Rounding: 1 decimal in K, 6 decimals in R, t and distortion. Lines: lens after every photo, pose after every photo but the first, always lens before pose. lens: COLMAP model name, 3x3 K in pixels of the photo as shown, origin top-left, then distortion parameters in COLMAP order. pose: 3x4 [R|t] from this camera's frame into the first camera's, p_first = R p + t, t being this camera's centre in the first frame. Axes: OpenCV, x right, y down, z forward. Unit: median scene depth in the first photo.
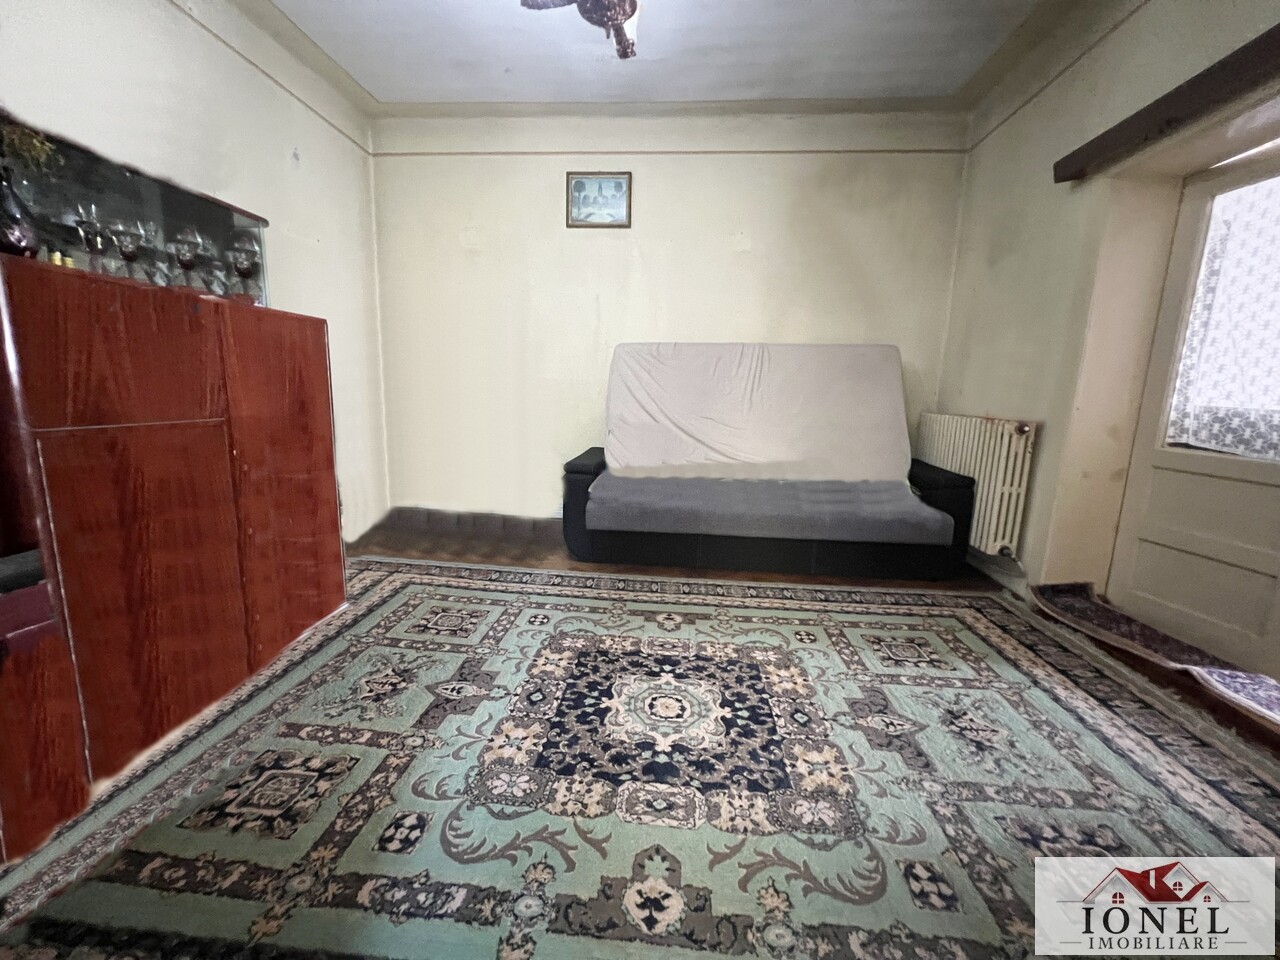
lens RADIAL K [[511.2, 0, 639.8], [0, 511.2, 480.1], [0, 0, 1]] dist [-0.003317, -0.000344]
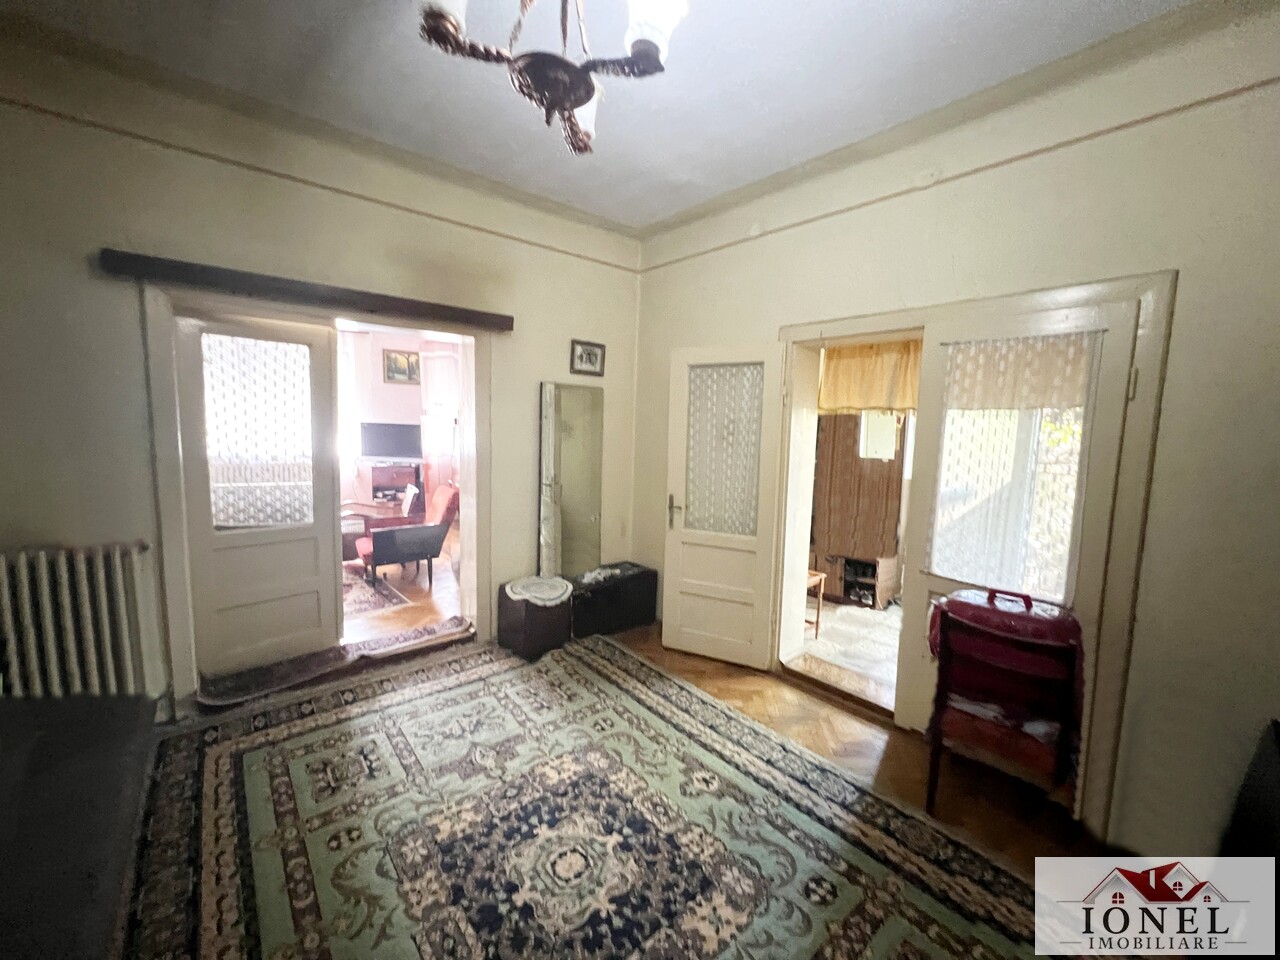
lens RADIAL K [[511.2, 0, 637.9], [0, 511.2, 478.6], [0, 0, 1]] dist [-0.003317, -0.000344]
pose [[-0.703474, -0.126218, 0.699424, -0.753728], [0.072941, 0.966086, 0.247703, -0.623572], [-0.706969, 0.225269, -0.670410, 1.620793]]
